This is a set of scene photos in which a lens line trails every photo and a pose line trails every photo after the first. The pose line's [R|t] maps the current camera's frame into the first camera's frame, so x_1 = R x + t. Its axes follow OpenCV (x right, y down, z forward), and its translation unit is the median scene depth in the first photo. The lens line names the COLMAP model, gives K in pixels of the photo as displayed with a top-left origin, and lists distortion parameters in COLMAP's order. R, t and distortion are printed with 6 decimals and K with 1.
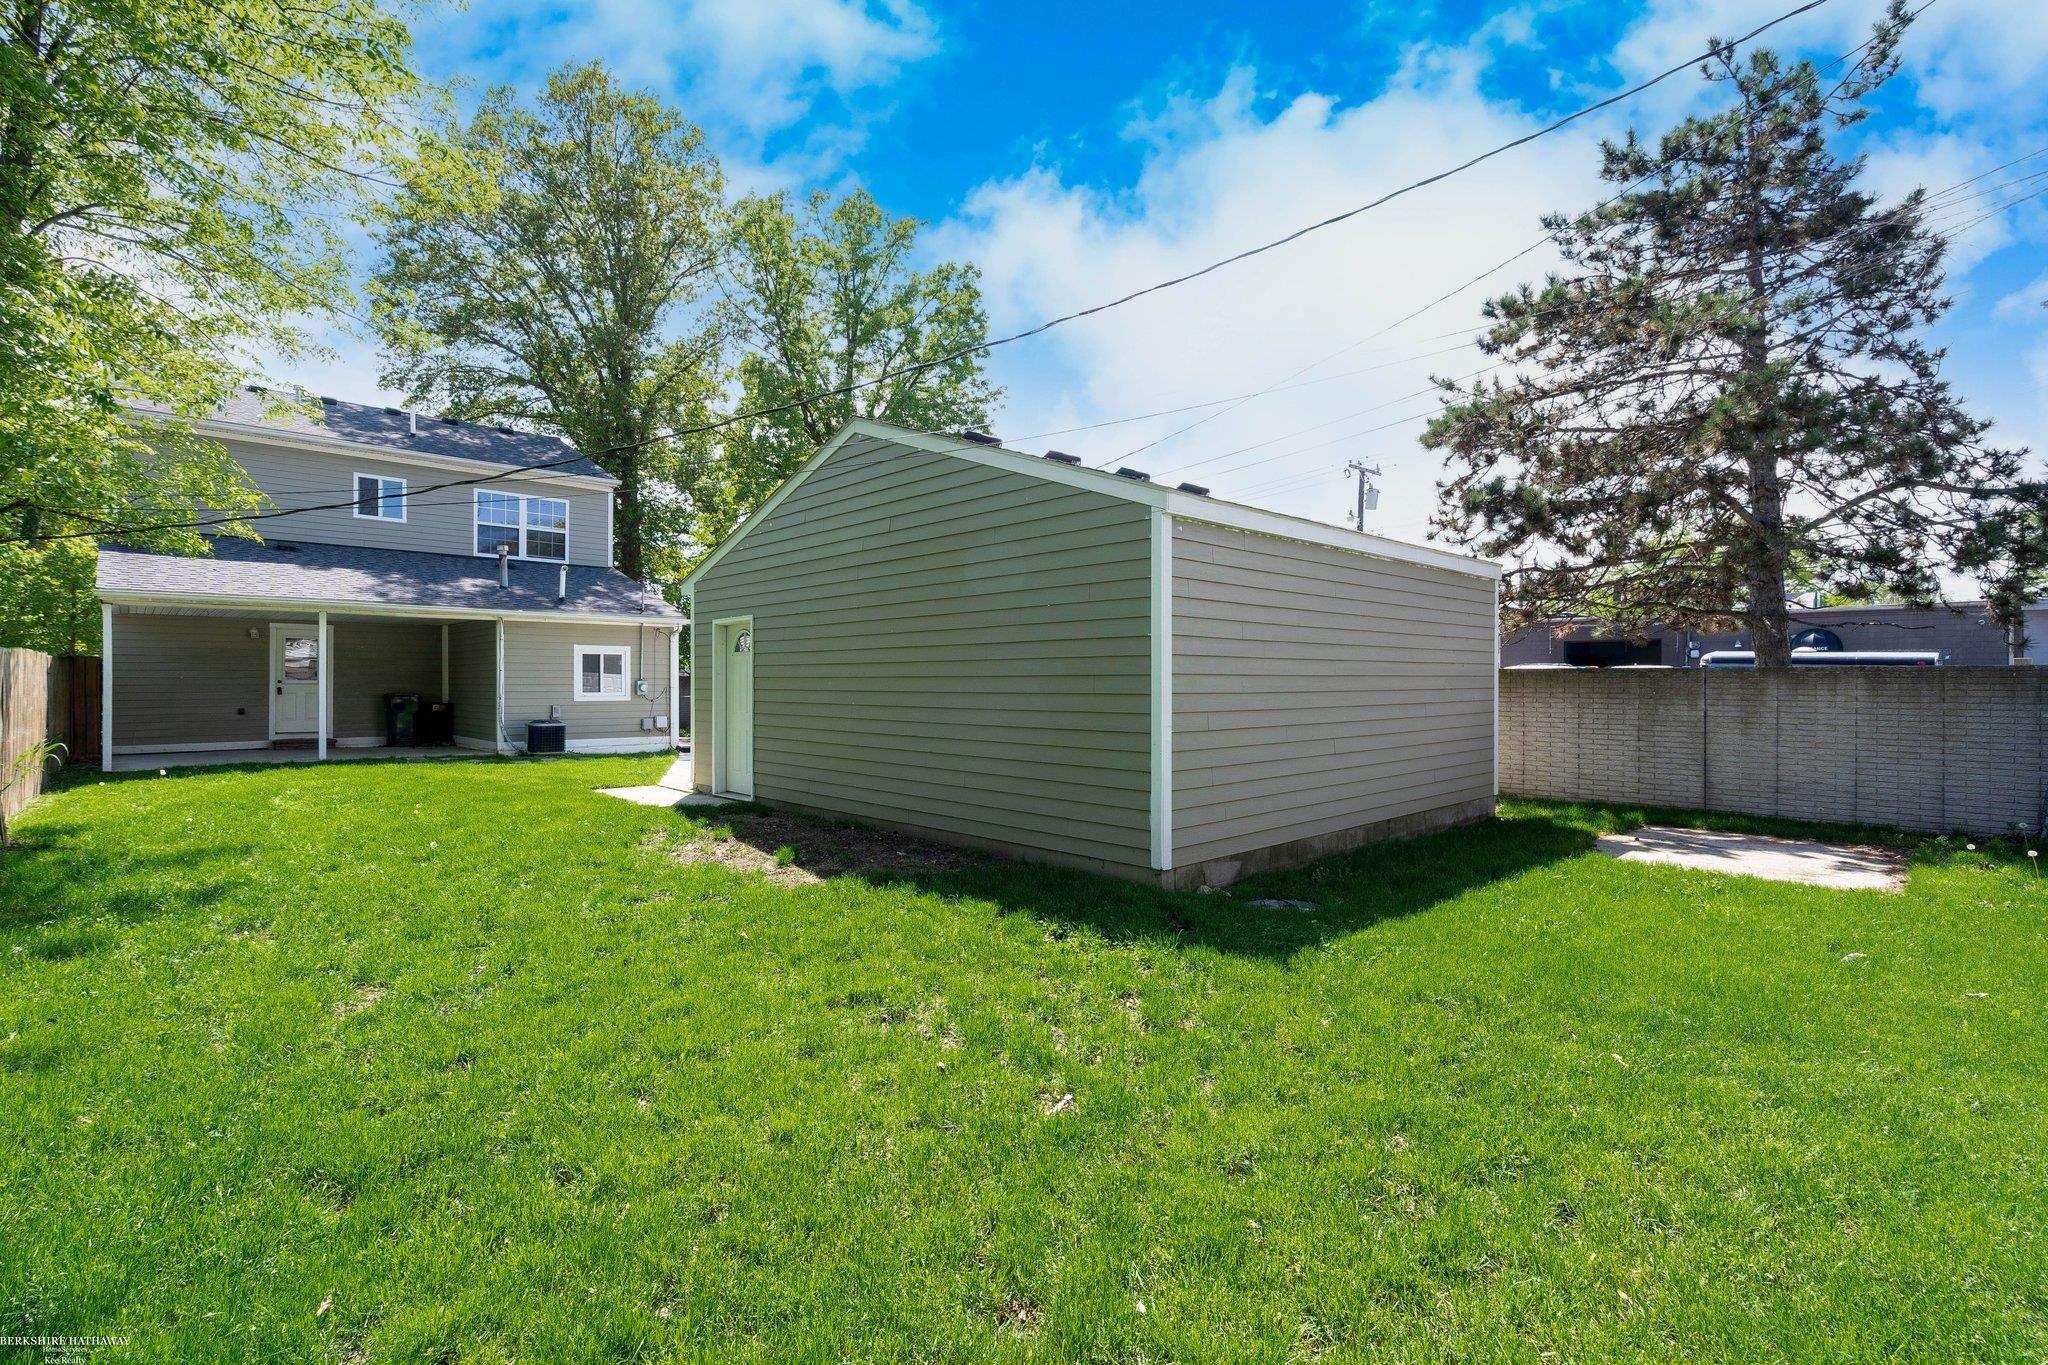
lens RADIAL K [[930.8, 0, 1016.4], [0, 930.8, 675.9], [0, 0, 1]] dist [0.006728, 0.001047]
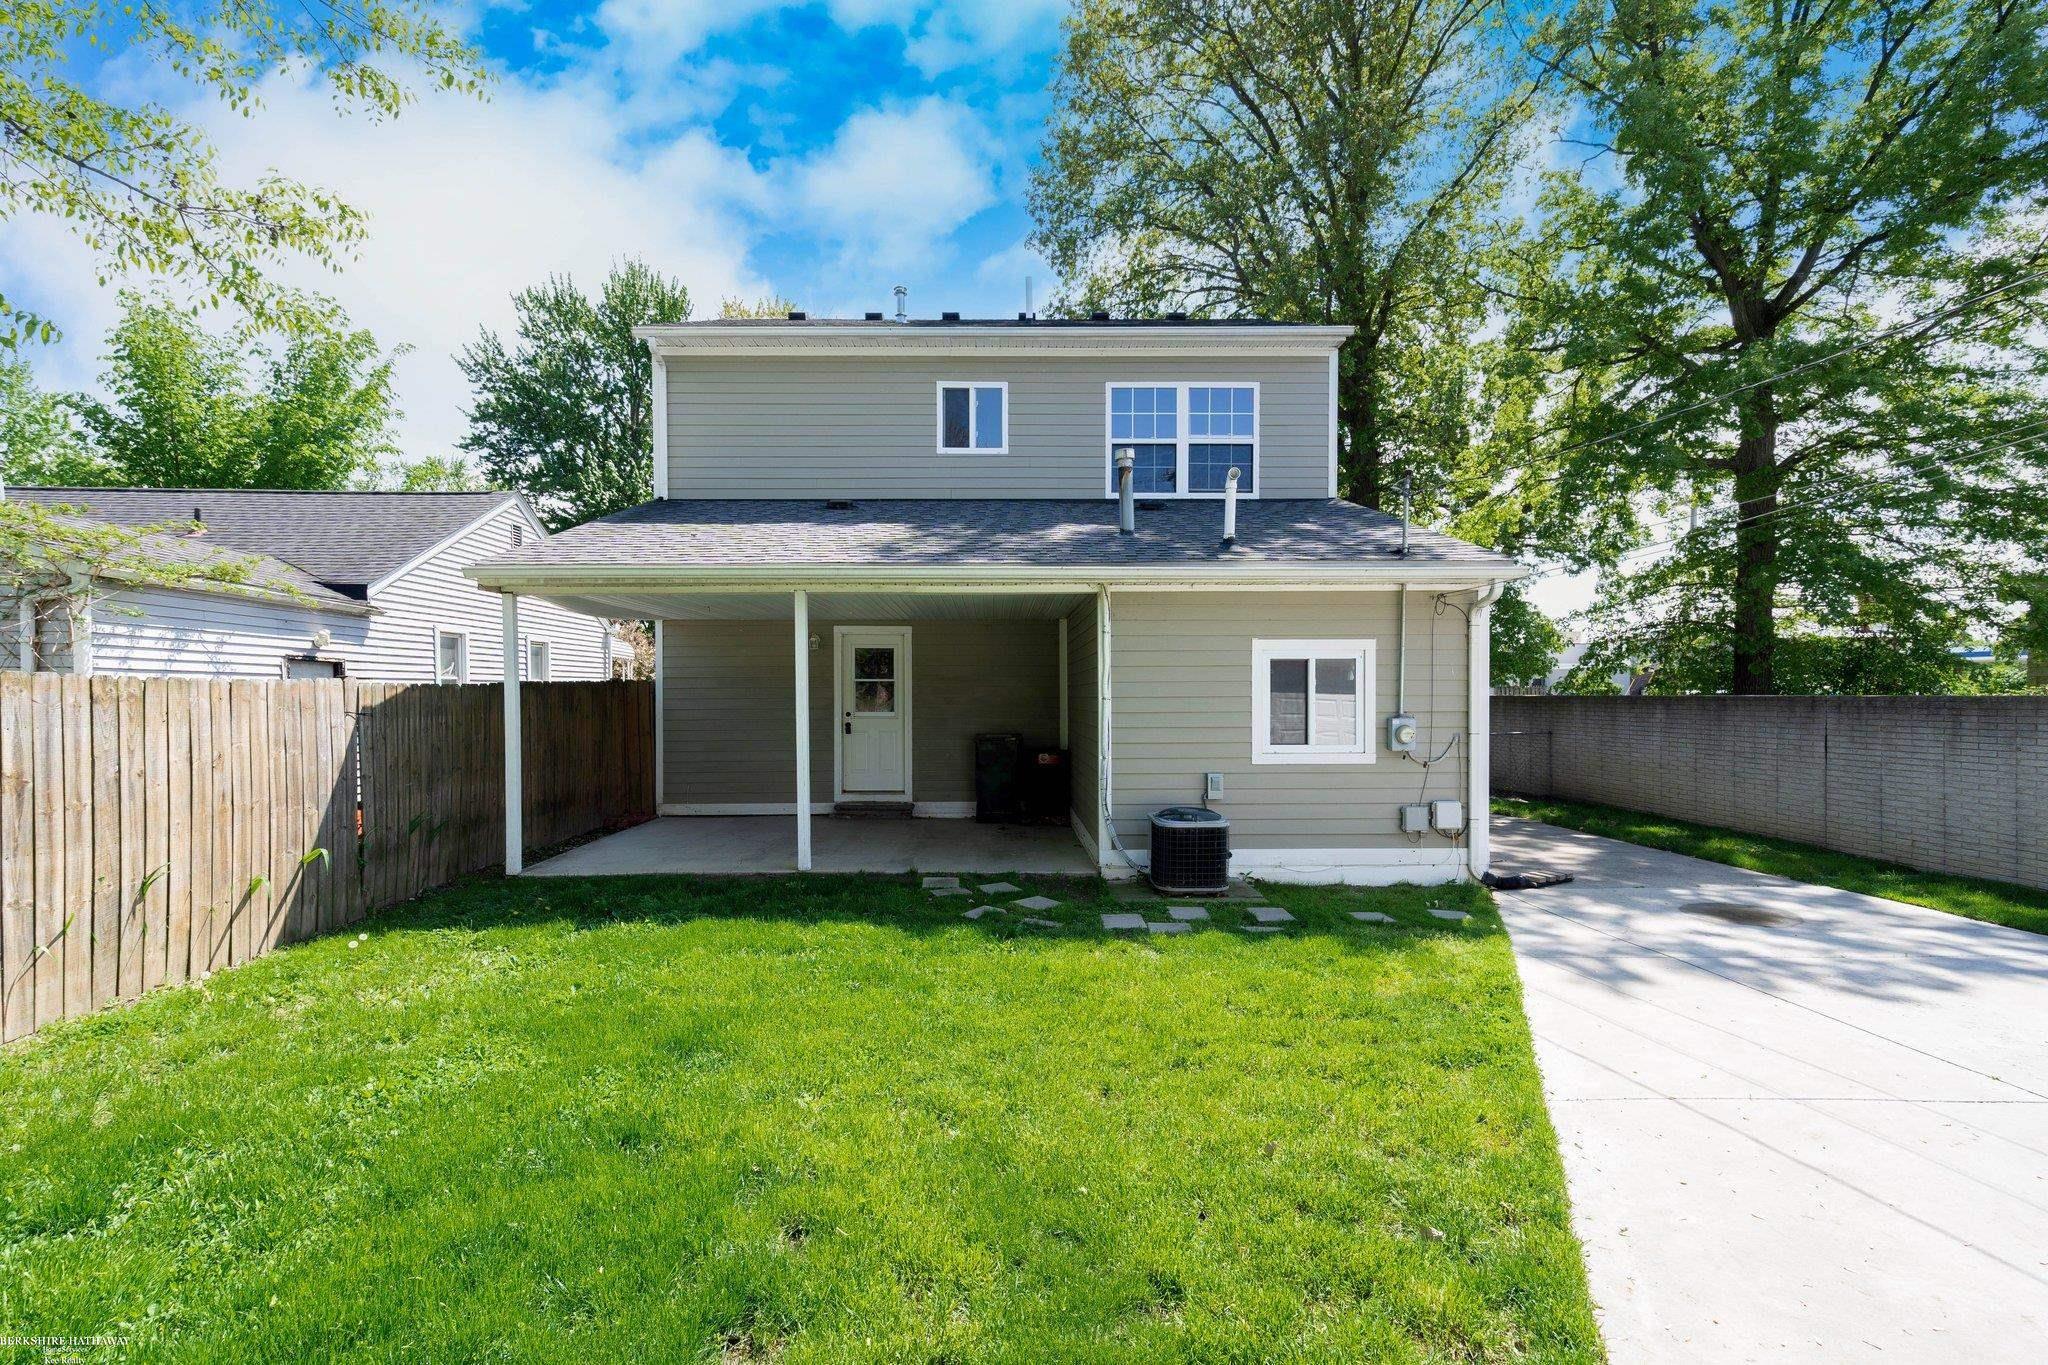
lens RADIAL K [[930.8, 0, 1016.4], [0, 930.8, 675.9], [0, 0, 1]] dist [0.006728, 0.001047]
pose [[0.734329, -0.014898, -0.678631, -0.241925], [0.001287, 0.999788, -0.020556, -0.005955], [0.678793, 0.014221, 0.734192, 0.567220]]
